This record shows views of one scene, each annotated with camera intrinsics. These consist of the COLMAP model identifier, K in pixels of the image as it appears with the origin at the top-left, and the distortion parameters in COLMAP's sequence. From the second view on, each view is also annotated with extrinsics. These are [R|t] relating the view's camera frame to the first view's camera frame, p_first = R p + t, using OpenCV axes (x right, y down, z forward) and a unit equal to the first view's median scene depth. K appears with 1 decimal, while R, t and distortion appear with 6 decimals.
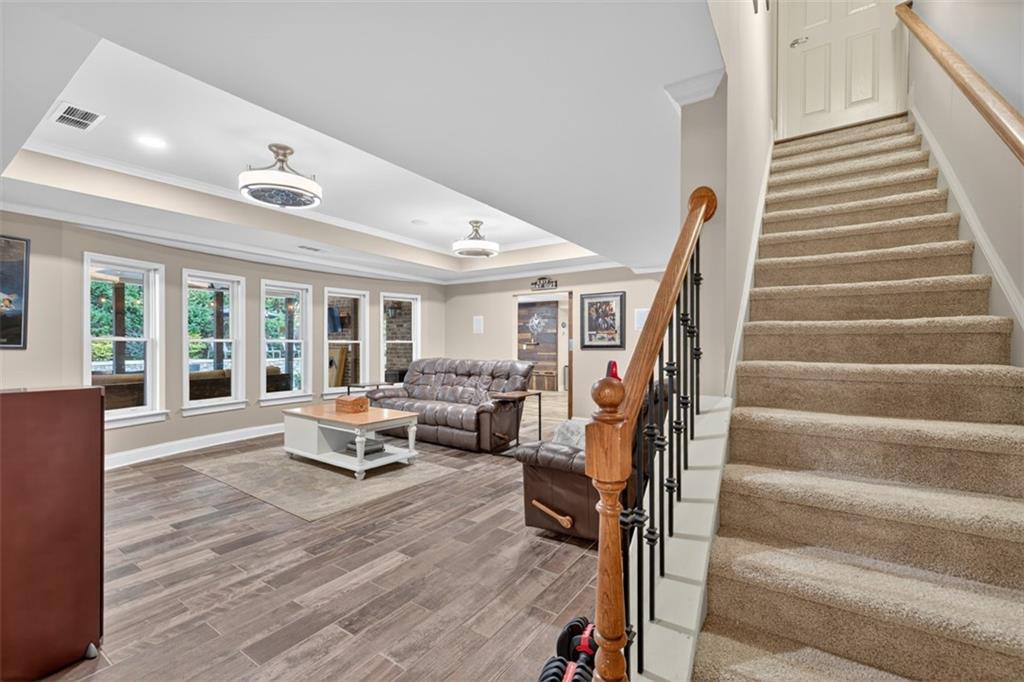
lens RADIAL K [[431.8, 0, 512.1], [0, 431.8, 345.8], [0, 0, 1]] dist [0.000614, 0.000035]
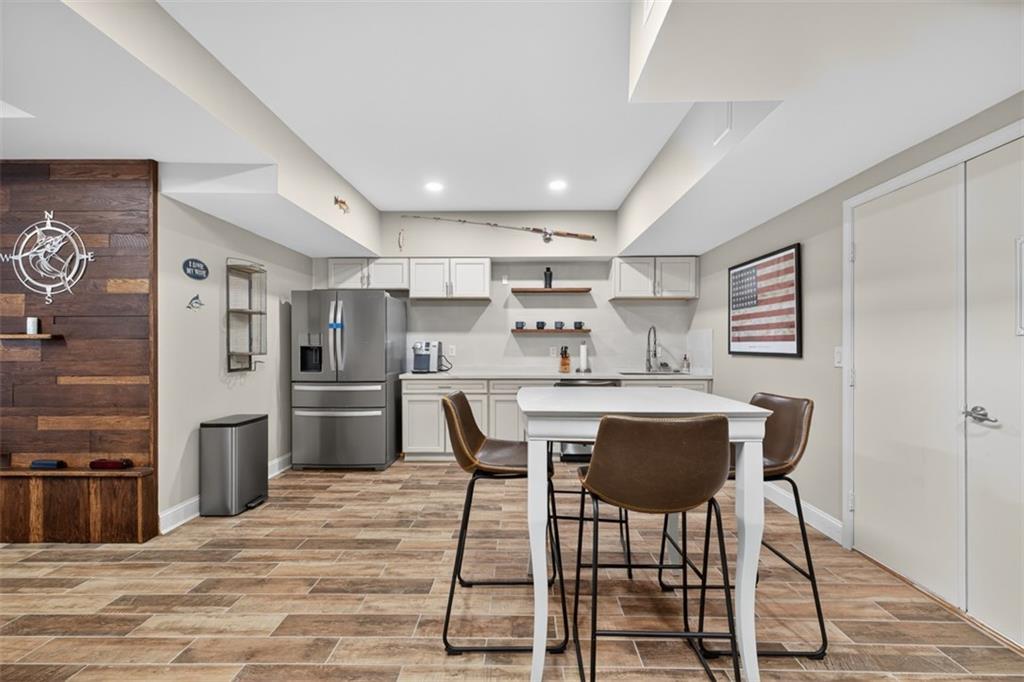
lens RADIAL K [[431.8, 0, 513.1], [0, 431.8, 344.6], [0, 0, 1]] dist [0.000614, 0.000035]
pose [[0.832667, -0.000851, 0.553773, 0.135964], [-0.001202, 0.999994, 0.003343, -0.003058], [-0.553772, -0.003449, 0.832661, 0.678165]]
